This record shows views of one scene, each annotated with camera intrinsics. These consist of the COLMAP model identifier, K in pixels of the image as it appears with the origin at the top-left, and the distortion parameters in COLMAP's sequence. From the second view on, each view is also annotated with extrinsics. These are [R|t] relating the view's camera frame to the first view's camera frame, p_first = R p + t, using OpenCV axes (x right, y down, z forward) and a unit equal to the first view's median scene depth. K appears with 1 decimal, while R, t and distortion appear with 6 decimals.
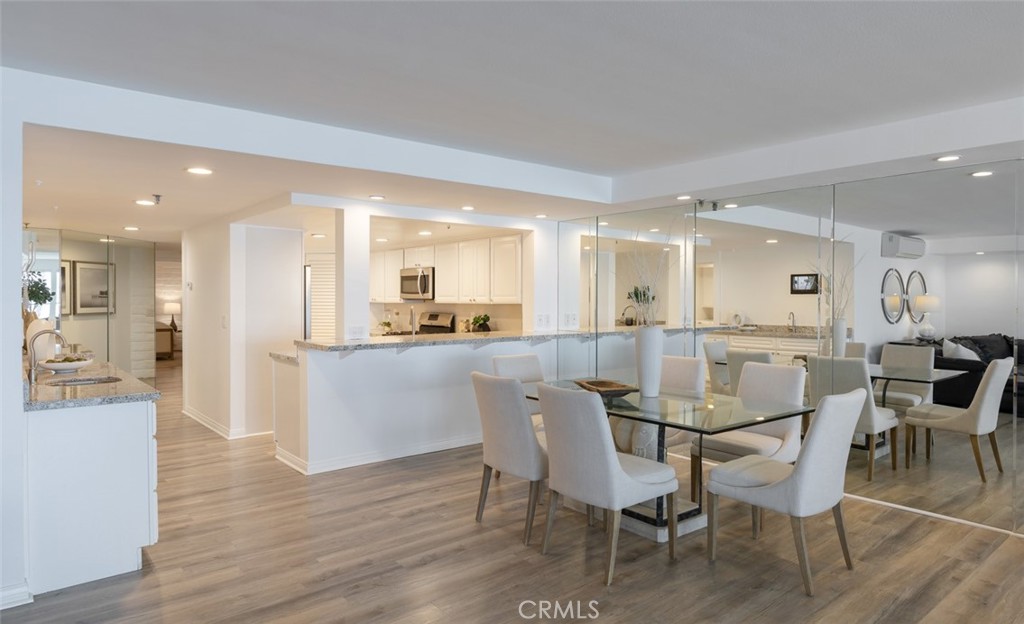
lens RADIAL K [[619.0, 0, 512.9], [0, 619.0, 299.0], [0, 0, 1]] dist [0.000710, -0.001224]
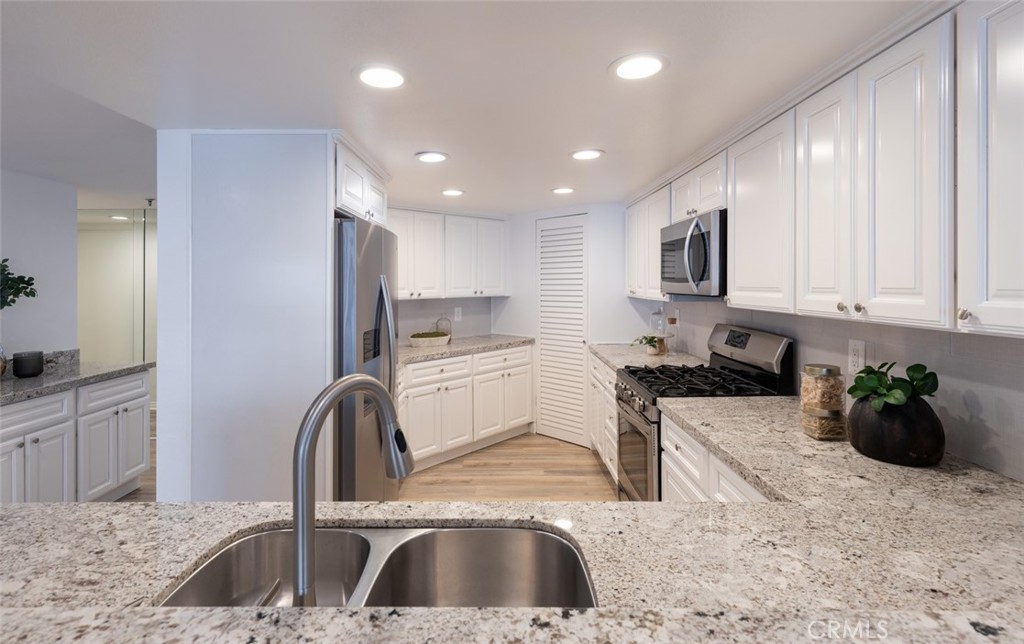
lens RADIAL K [[483.5, 0, 505.6], [0, 483.5, 288.6], [0, 0, 1]] dist [0.011740, -0.000532]
pose [[0.765081, 0.002437, -0.643929, -0.044608], [0.004291, 0.999951, 0.008883, -0.008089], [0.643920, -0.009559, 0.765033, 0.737300]]
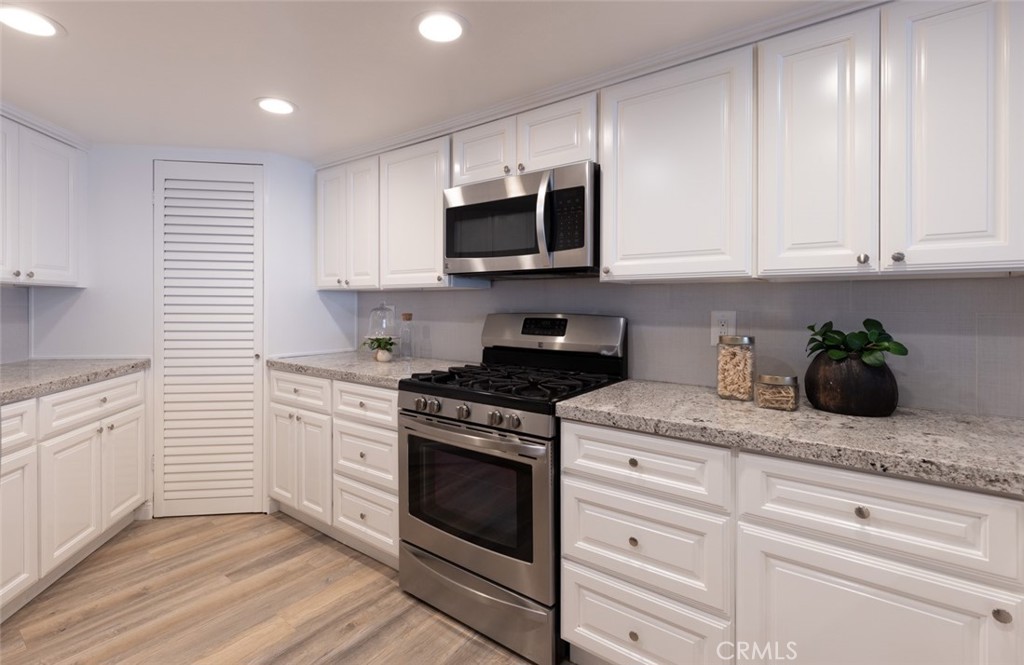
lens RADIAL K [[477.1, 0, 478.9], [0, 477.1, 312.4], [0, 0, 1]] dist [0.014183, -0.000381]
pose [[0.979012, 0.004410, 0.203754, -0.246601], [-0.006328, 0.999942, 0.008761, 0.021414], [-0.203704, -0.009867, 0.978983, 0.827935]]
